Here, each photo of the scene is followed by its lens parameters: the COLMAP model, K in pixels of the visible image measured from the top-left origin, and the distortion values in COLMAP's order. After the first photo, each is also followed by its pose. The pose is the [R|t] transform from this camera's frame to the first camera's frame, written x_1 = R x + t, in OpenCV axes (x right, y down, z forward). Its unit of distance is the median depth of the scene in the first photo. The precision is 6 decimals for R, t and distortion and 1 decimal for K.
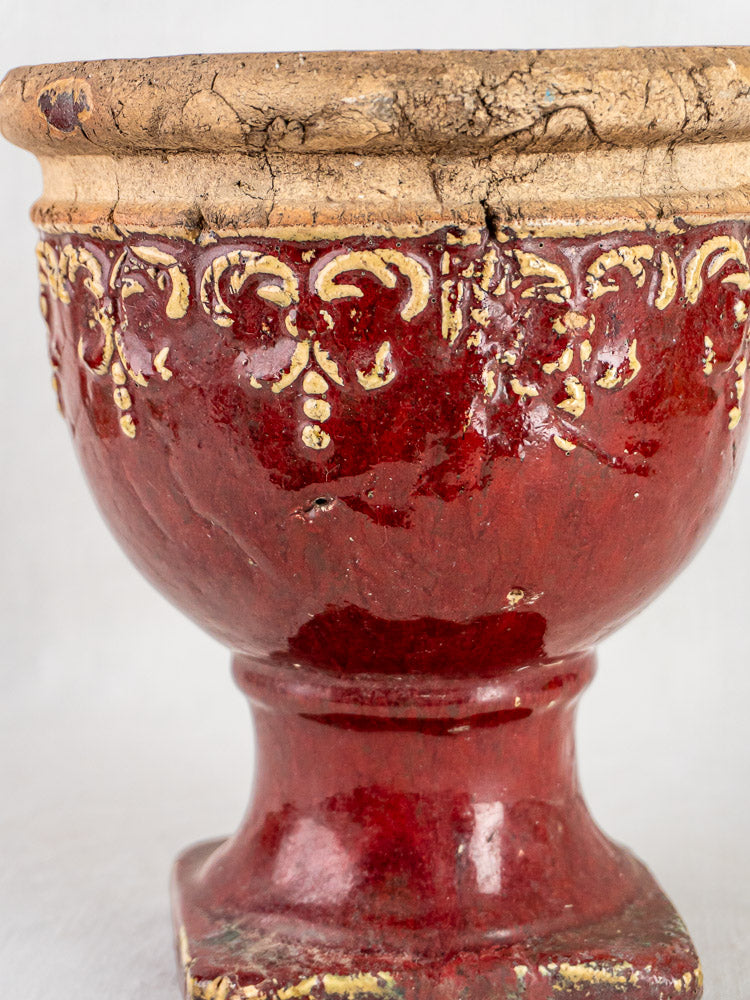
lens RADIAL K [[2432.1, 0, 372.3], [0, 2432.1, 533.0], [0, 0, 1]] dist [0.116603, 0.795219]
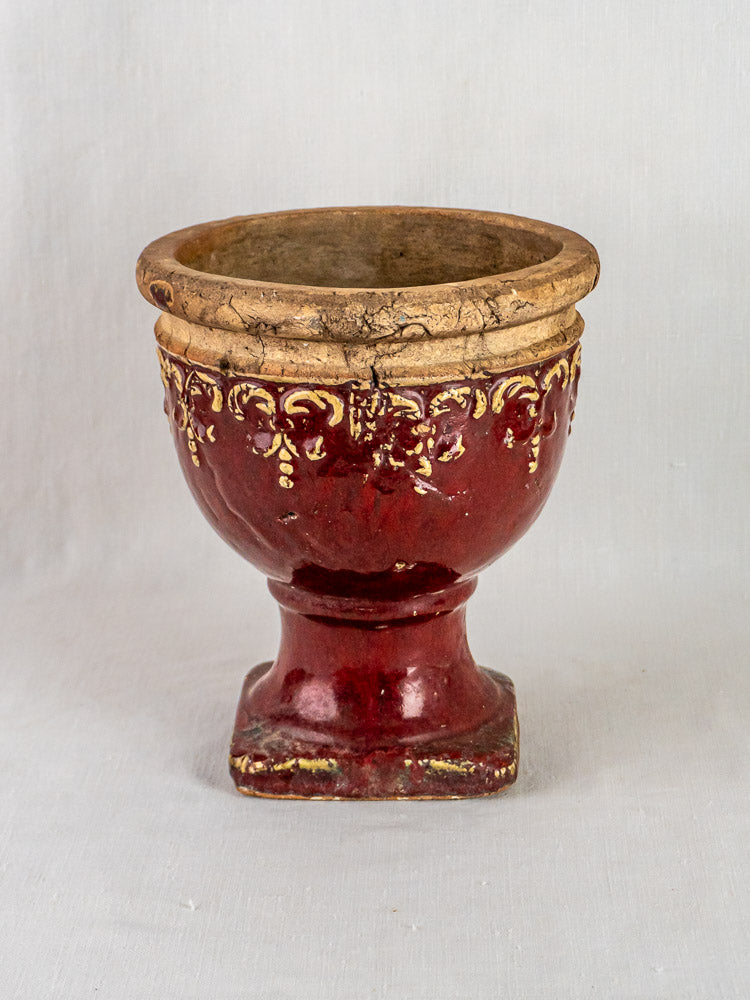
lens RADIAL K [[2351.7, 0, 372.6], [0, 2351.7, 390.0], [0, 0, 1]] dist [0.002744, 0.093166]
pose [[0.988806, 0.040985, -0.143469, 0.299357], [-0.027881, 0.995352, 0.092184, -0.279146], [0.146581, -0.087152, 0.985352, -0.760408]]
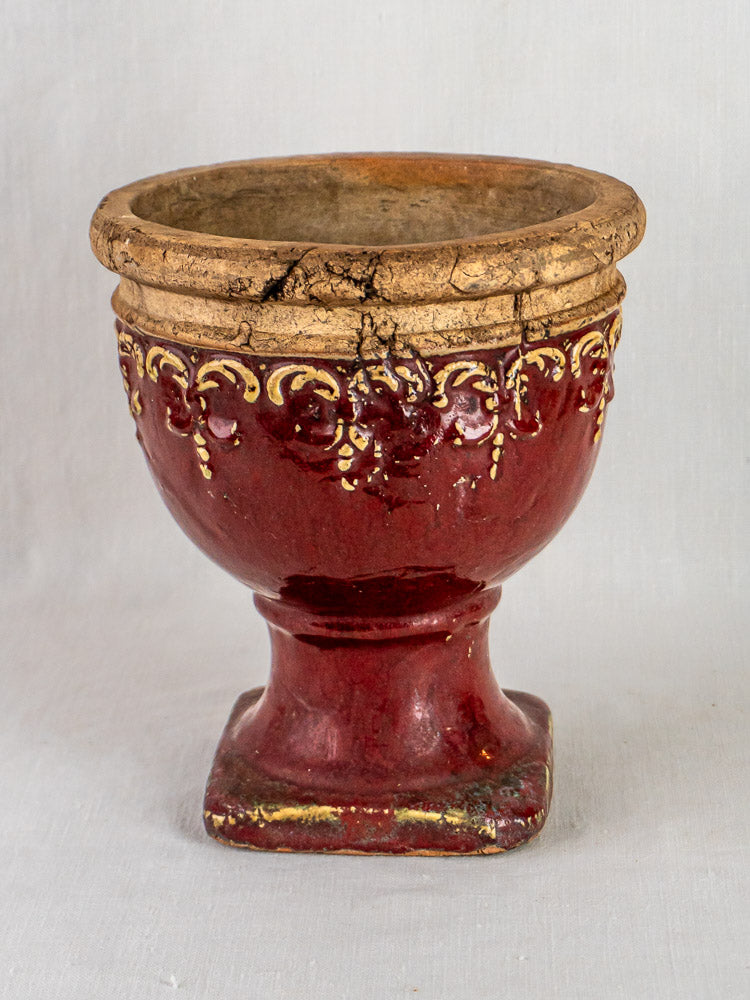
lens RADIAL K [[2960.7, 0, 375.0], [0, 2960.7, 500.0], [0, 0, 1]] dist [-0.004007, 0.222805]
pose [[-0.190127, 0.298225, -0.935368, 1.980700], [-0.141413, 0.934493, 0.326690, -0.690836], [0.971522, 0.194386, -0.135499, 1.461238]]
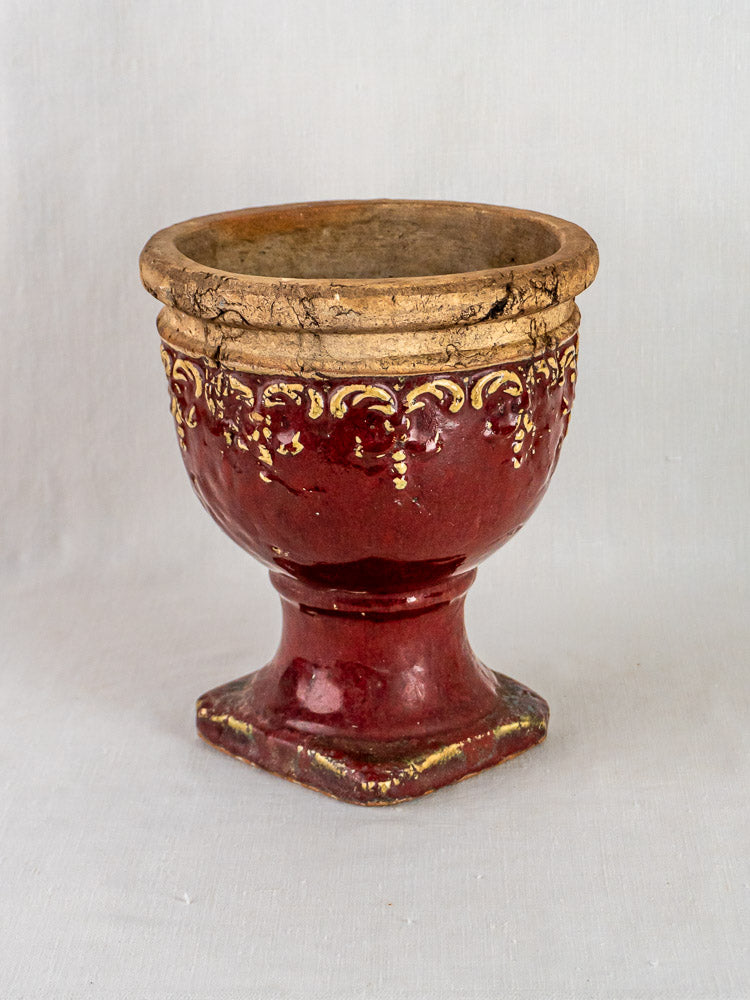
lens RADIAL K [[2351.7, 0, 372.6], [0, 2351.7, 390.0], [0, 0, 1]] dist [0.002744, 0.093166]
pose [[0.620048, 0.211628, -0.755483, 1.495542], [-0.130993, 0.977342, 0.166265, -0.418255], [0.773551, -0.004129, 0.633720, -0.076583]]
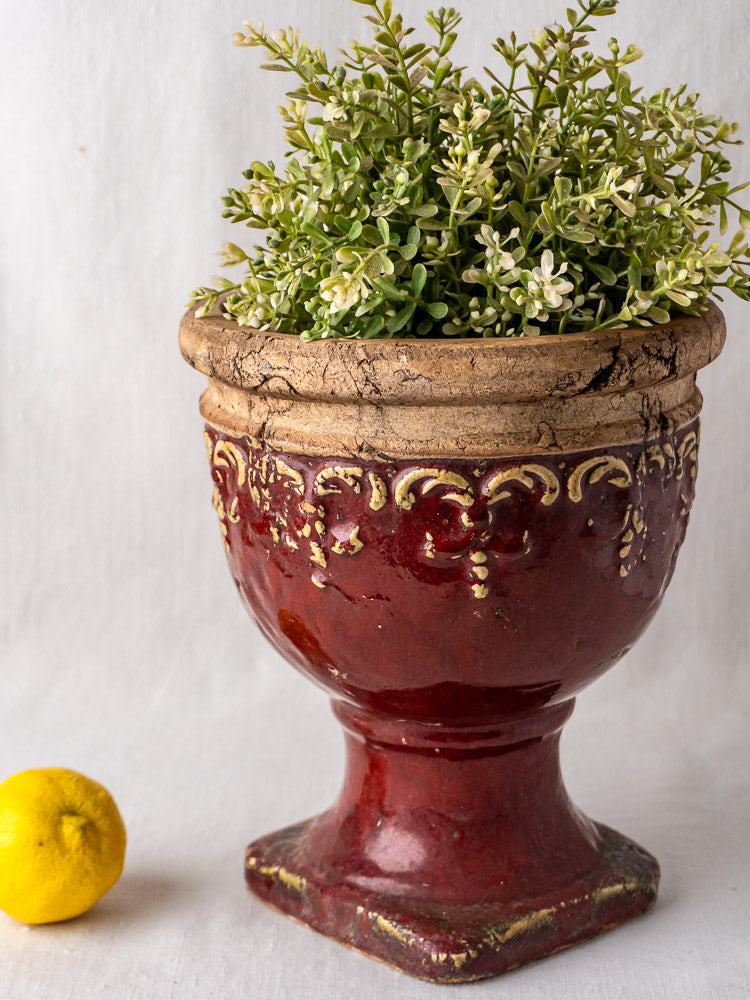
lens RADIAL K [[2100.1, 0, 364.3], [0, 2100.1, 483.4], [0, 0, 1]] dist [-0.029391, 0.389288]
pose [[0.564736, 0.193949, -0.802158, 1.167276], [-0.135098, 0.980607, 0.141984, -0.295597], [0.814139, 0.028186, 0.579986, 0.254471]]
